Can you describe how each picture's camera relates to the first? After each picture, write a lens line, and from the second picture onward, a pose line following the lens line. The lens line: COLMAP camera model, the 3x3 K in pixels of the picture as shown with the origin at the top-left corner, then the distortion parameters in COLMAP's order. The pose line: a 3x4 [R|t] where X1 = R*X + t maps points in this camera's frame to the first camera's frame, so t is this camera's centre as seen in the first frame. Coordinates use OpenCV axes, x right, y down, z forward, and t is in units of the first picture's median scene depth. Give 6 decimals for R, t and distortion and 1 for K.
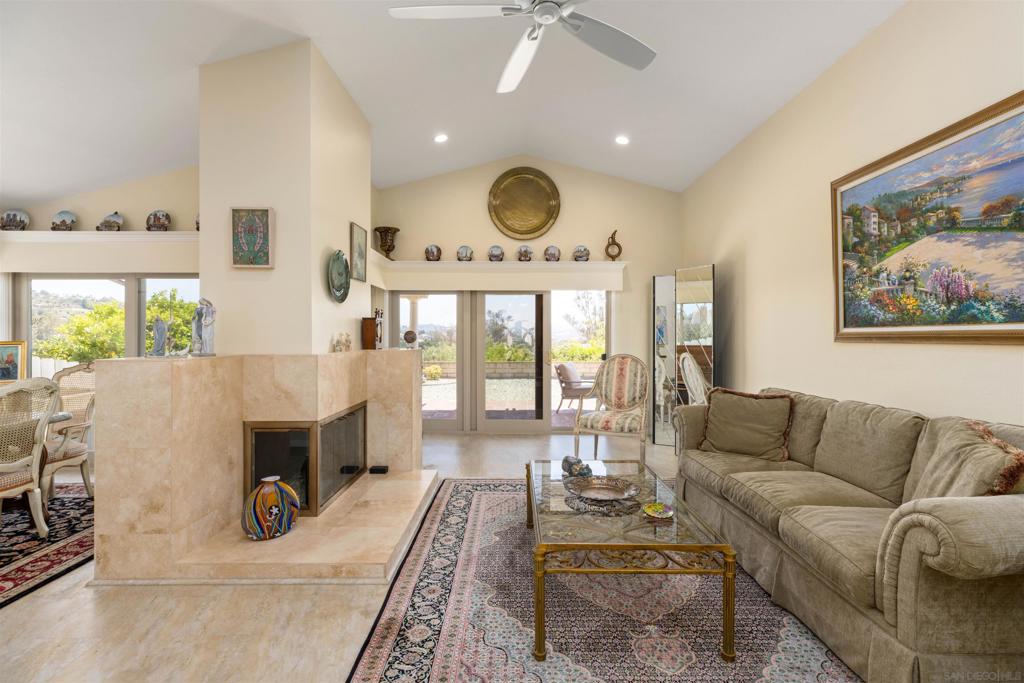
lens RADIAL K [[454.8, 0, 511.7], [0, 454.8, 335.3], [0, 0, 1]] dist [0.002618, -0.000823]
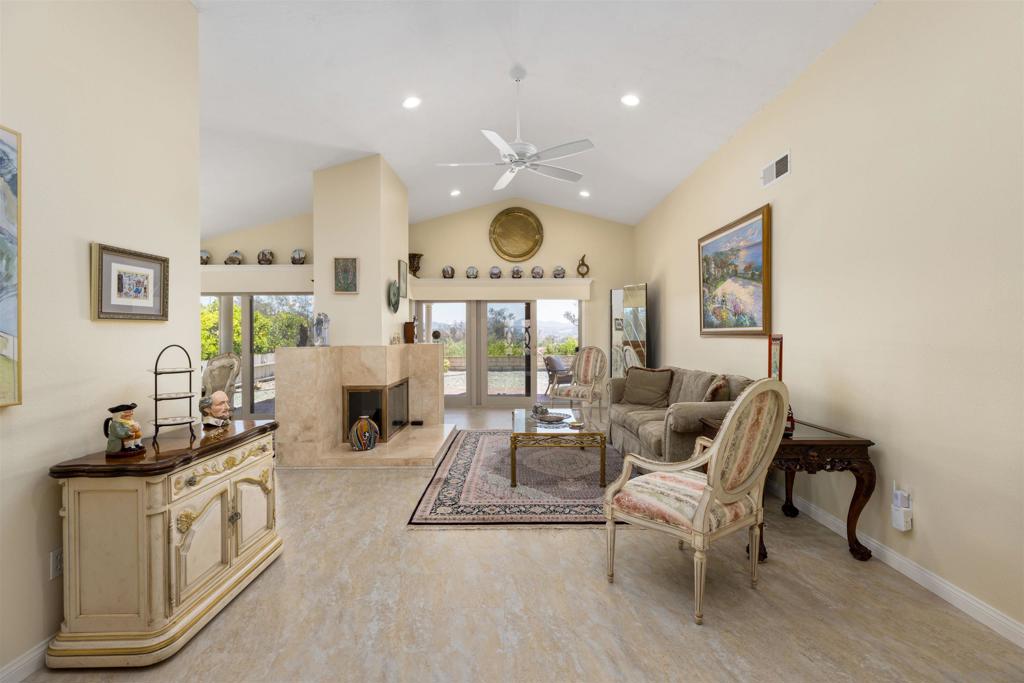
lens RADIAL K [[454.8, 0, 511.3], [0, 454.8, 334.6], [0, 0, 1]] dist [0.002618, -0.000823]
pose [[0.999971, -0.003383, -0.006873, 0.041325], [0.003404, 0.999989, 0.003128, -0.001559], [0.006862, -0.003151, 0.999971, -0.659863]]
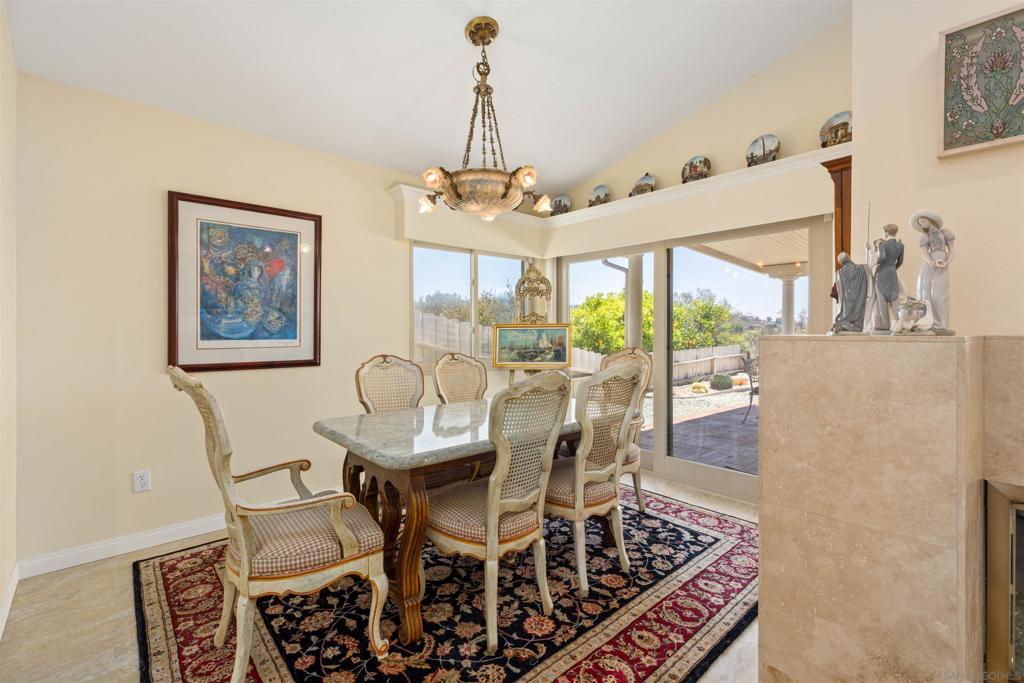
lens RADIAL K [[454.8, 0, 512.8], [0, 454.8, 331.8], [0, 0, 1]] dist [0.002618, -0.000823]
pose [[0.668770, 0.002582, -0.743465, -0.565179], [-0.001096, 0.999996, 0.002487, 0.038050], [0.743469, -0.000849, 0.668770, 0.336584]]
